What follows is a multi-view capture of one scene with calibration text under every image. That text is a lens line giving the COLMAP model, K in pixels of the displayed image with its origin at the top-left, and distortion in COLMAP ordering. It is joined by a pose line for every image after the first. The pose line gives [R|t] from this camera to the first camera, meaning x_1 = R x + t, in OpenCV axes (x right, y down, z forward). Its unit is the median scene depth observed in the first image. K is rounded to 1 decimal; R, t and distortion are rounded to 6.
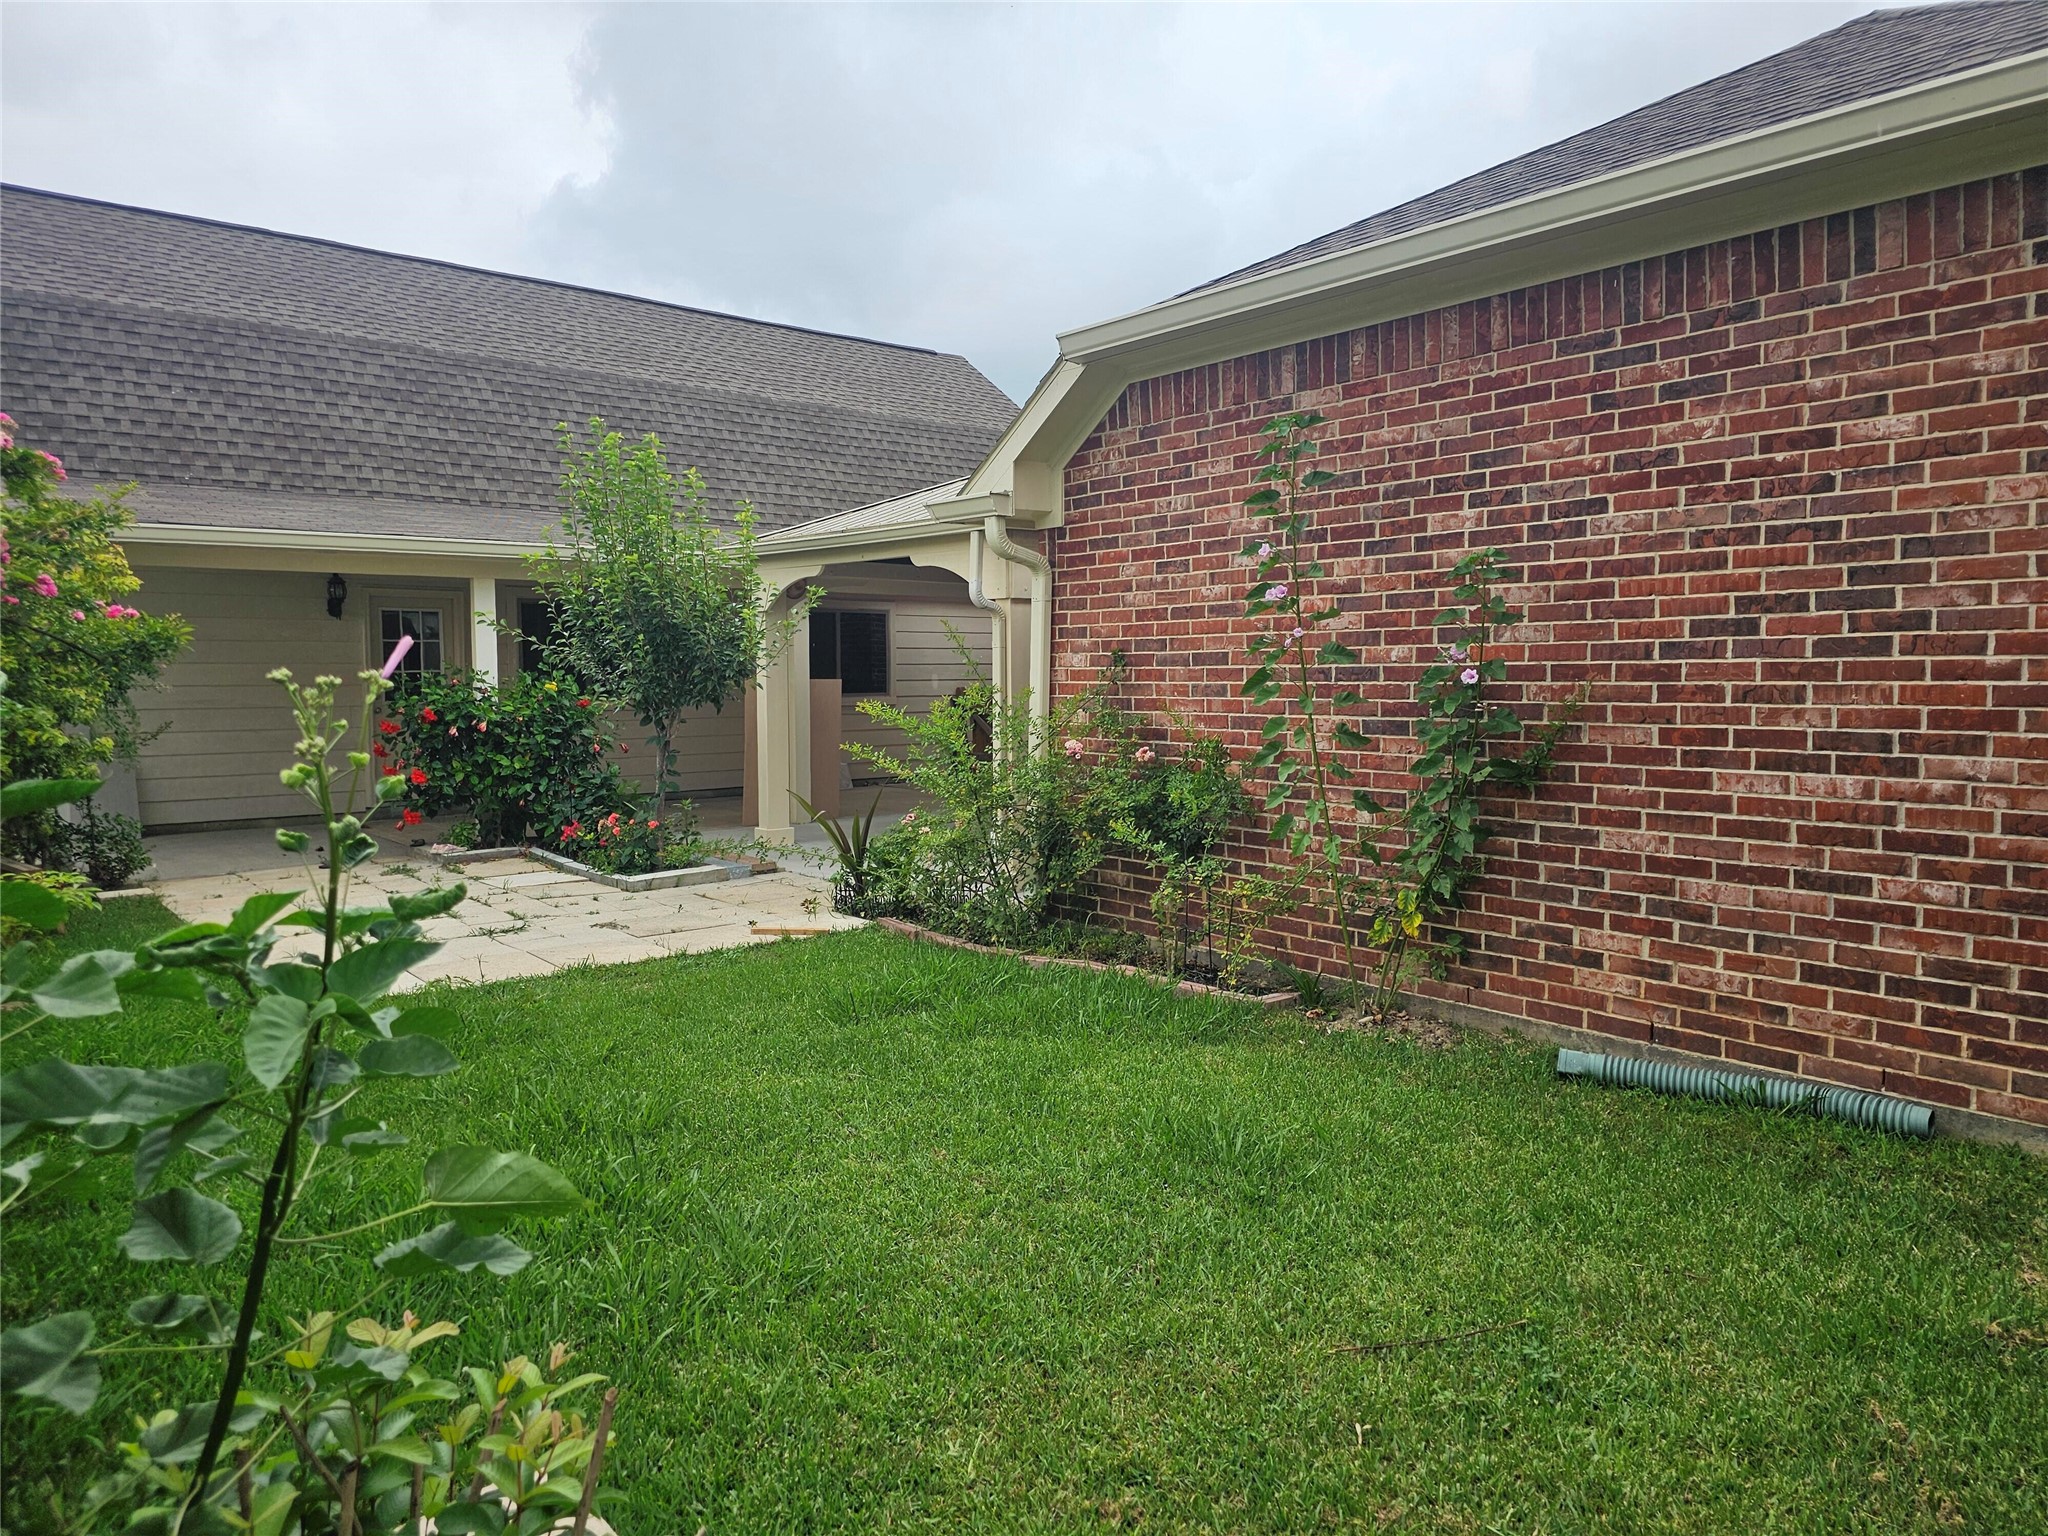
lens RADIAL K [[1380.9, 0, 1014.1], [0, 1380.9, 773.7], [0, 0, 1]] dist [0.047762, -0.051643]
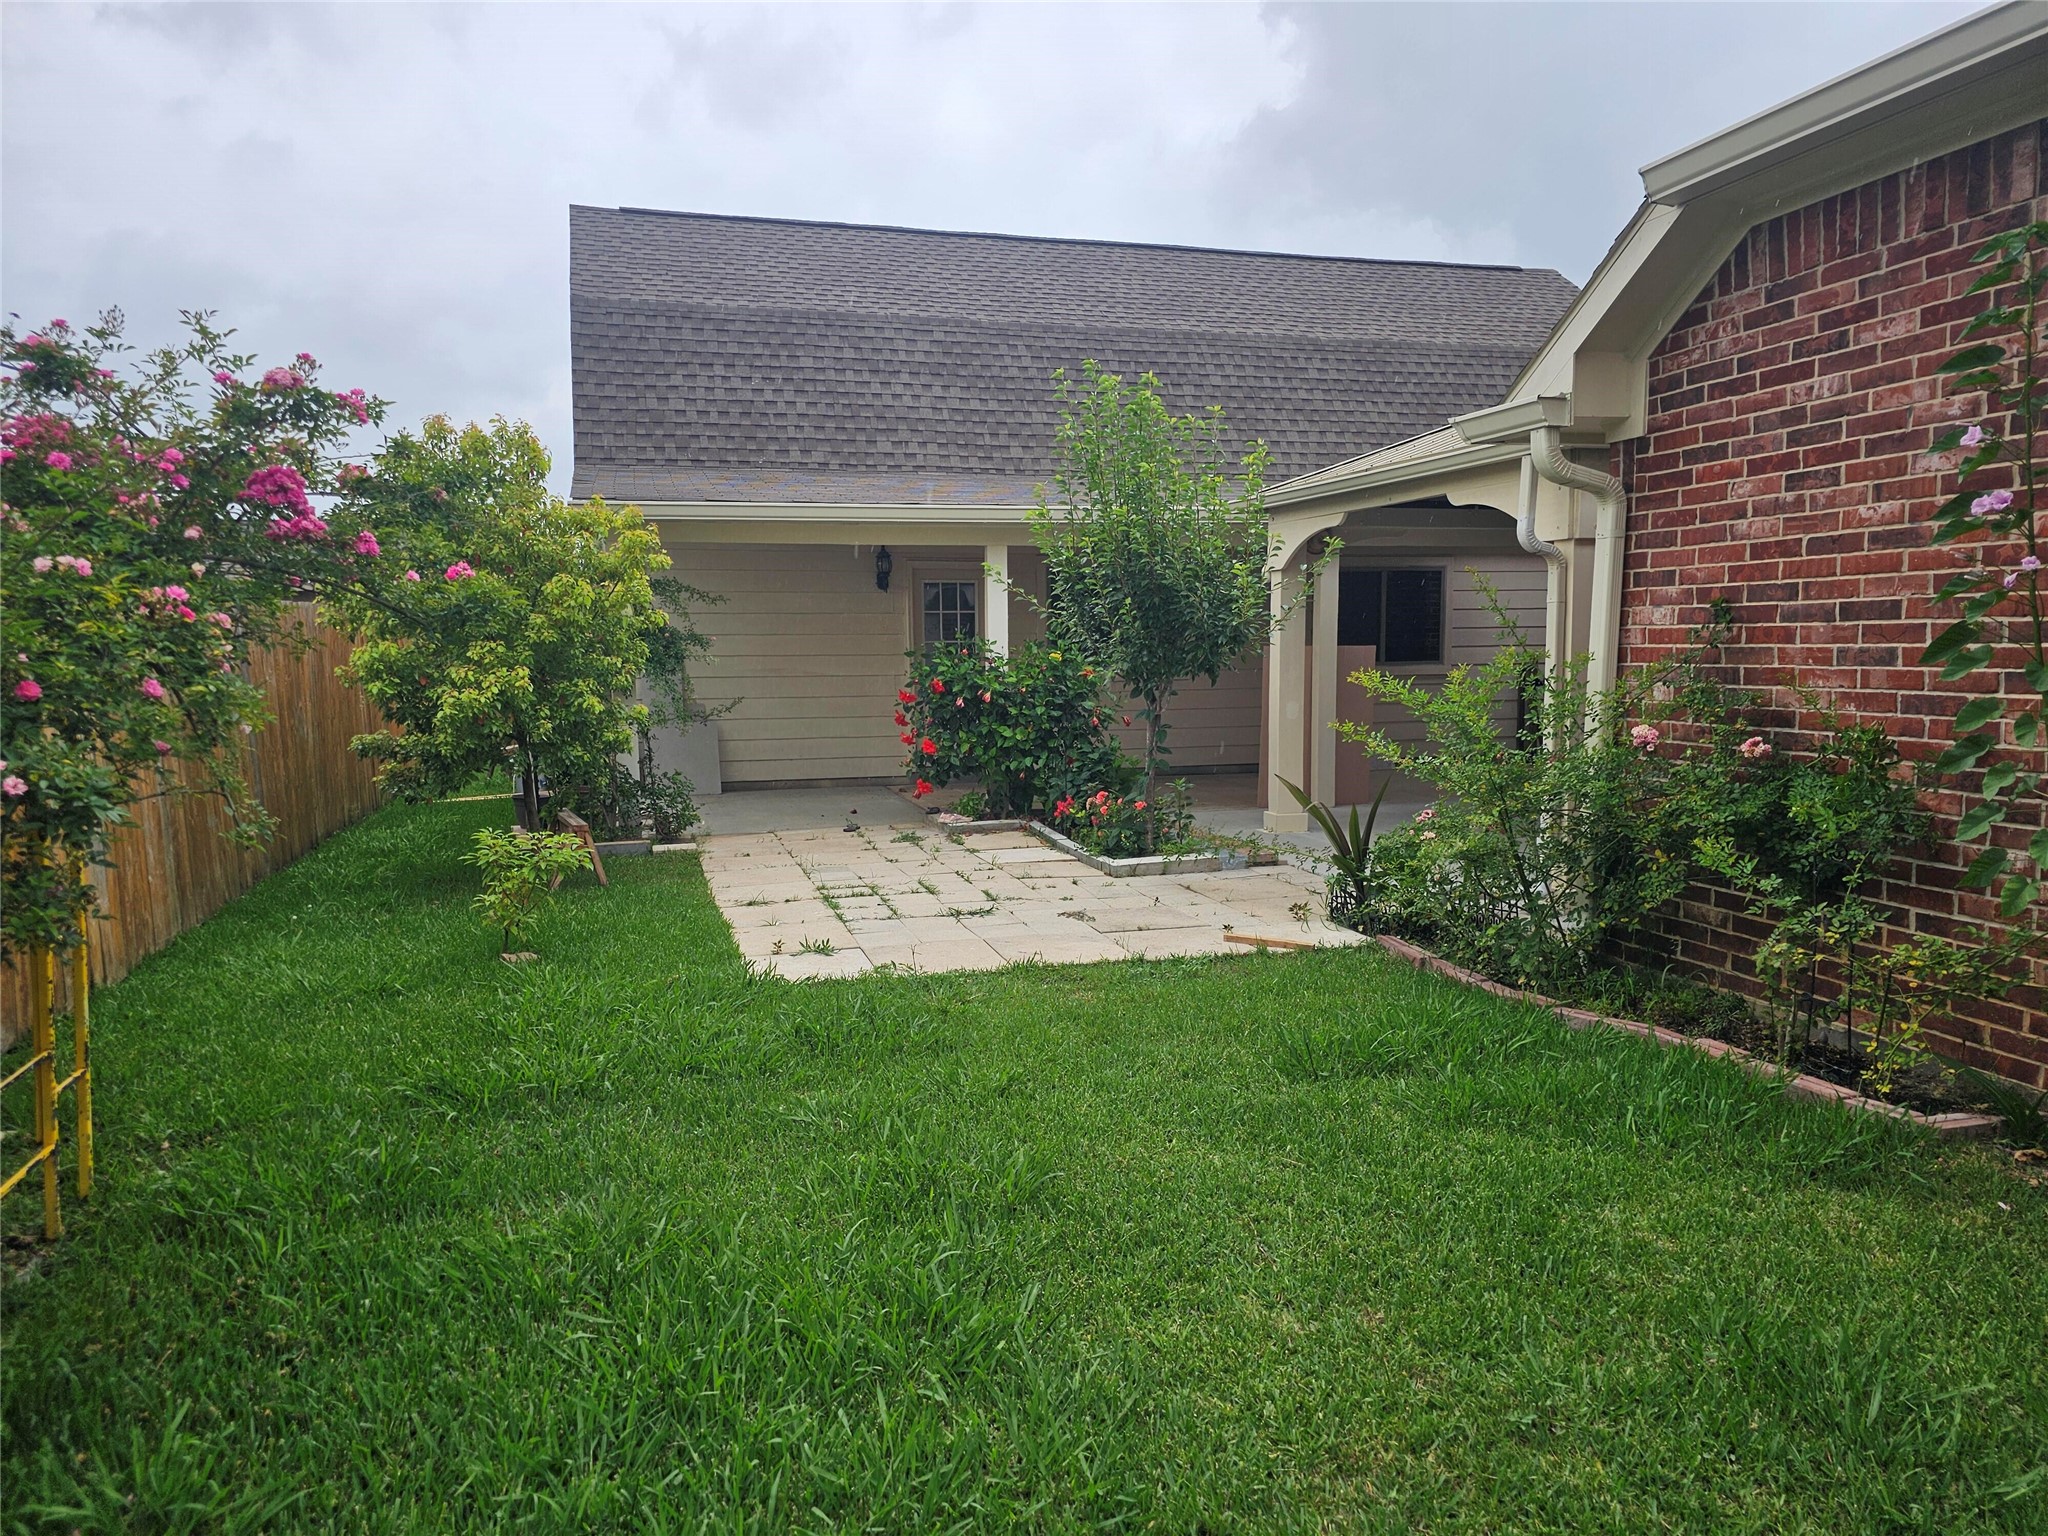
lens RADIAL K [[1380.9, 0, 977.5], [0, 1380.9, 776.3], [0, 0, 1]] dist [0.047762, -0.051643]
pose [[0.907619, 0.035893, -0.418257, 0.028087], [-0.025783, 0.999223, 0.029800, -0.008879], [0.419001, -0.016263, 0.907840, 0.157760]]
